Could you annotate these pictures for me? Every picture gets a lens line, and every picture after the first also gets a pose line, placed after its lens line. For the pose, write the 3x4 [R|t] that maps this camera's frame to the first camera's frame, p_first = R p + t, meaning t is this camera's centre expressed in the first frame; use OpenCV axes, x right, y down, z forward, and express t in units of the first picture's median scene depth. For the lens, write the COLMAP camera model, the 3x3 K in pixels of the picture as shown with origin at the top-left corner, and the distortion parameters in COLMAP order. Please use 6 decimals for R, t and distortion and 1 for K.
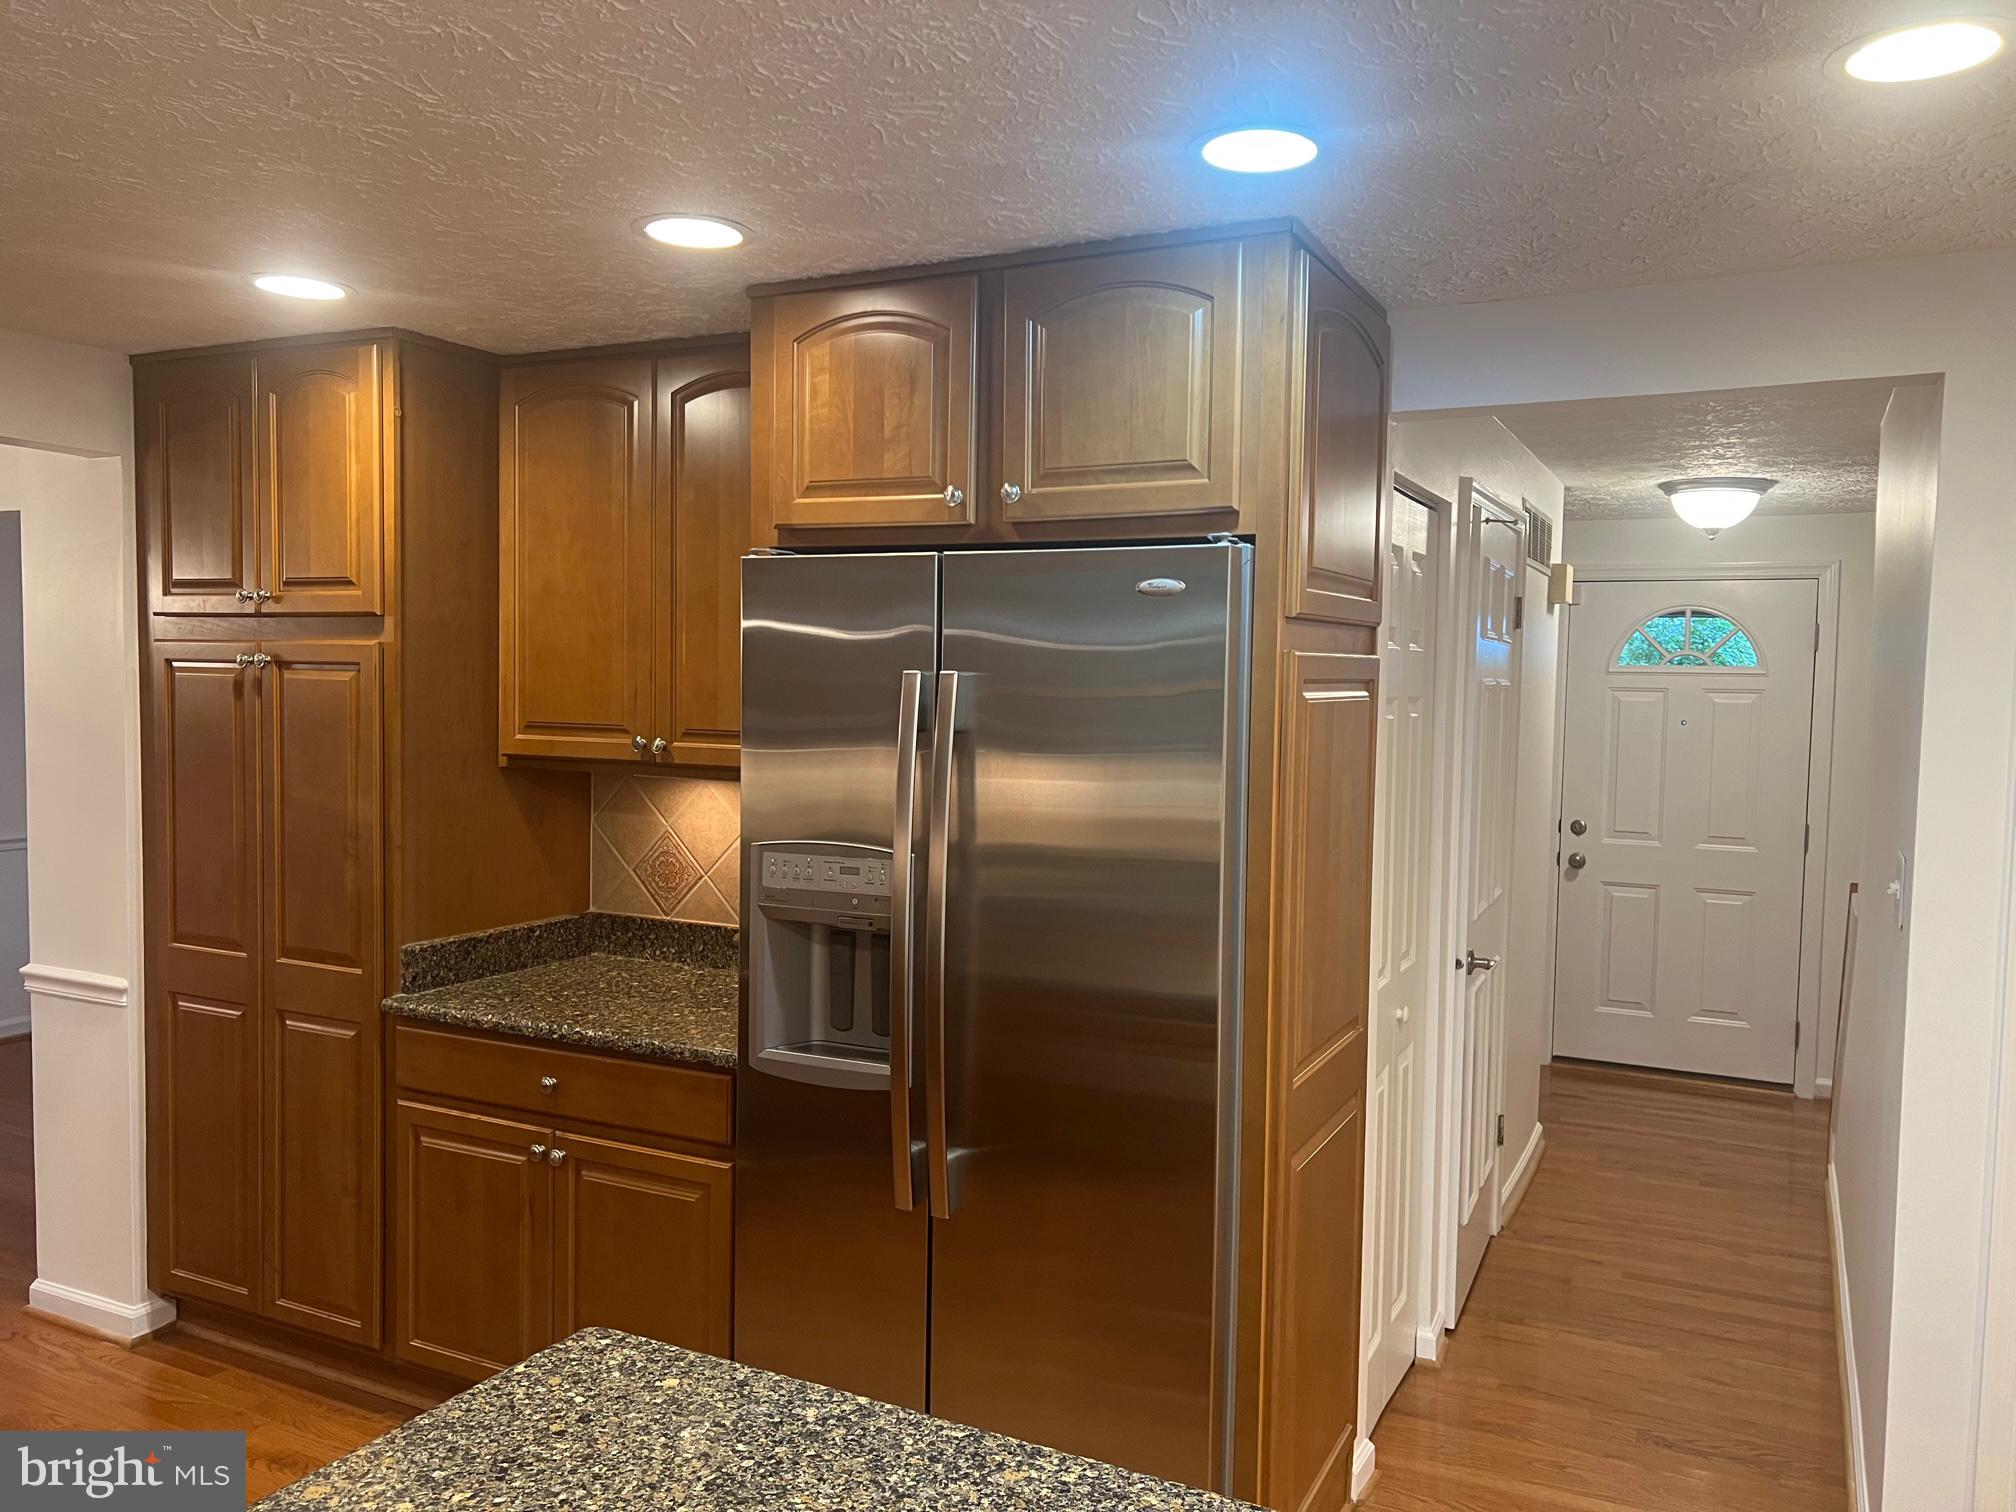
lens RADIAL K [[1511.6, 0, 1017.7], [0, 1511.6, 773.6], [0, 0, 1]] dist [0.049940, -0.054774]
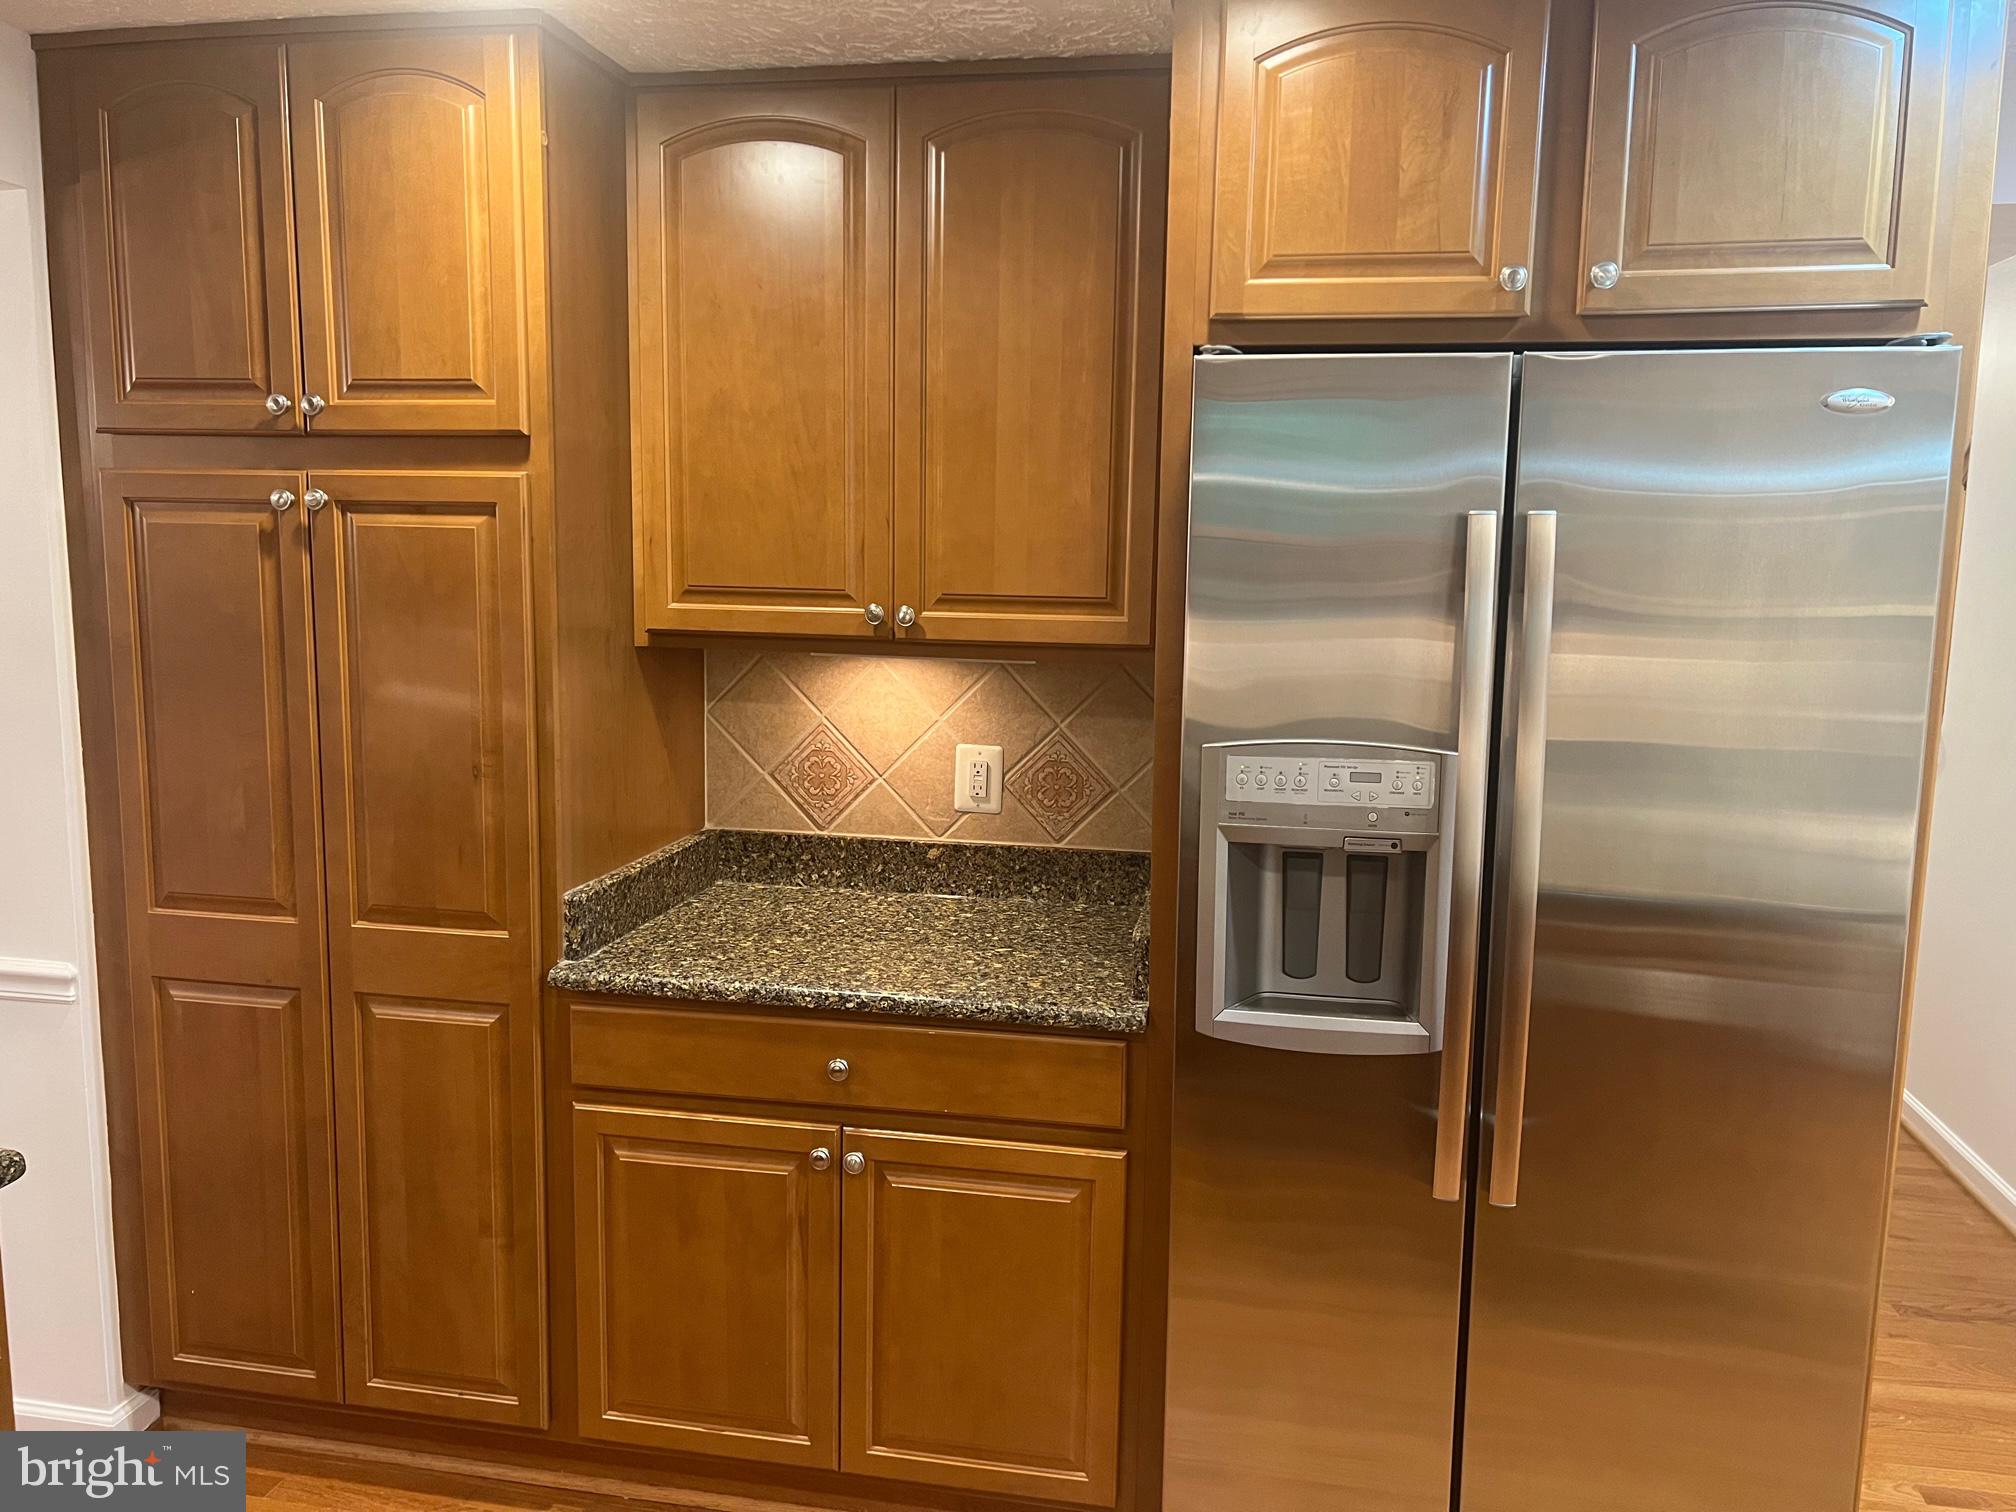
lens RADIAL K [[1511.6, 0, 1006.8], [0, 1511.6, 752.8], [0, 0, 1]] dist [0.049940, -0.054774]
pose [[0.963336, -0.041076, 0.265134, -0.464987], [0.019114, 0.996207, 0.084888, -0.015526], [-0.267615, -0.076707, 0.960468, 0.296133]]
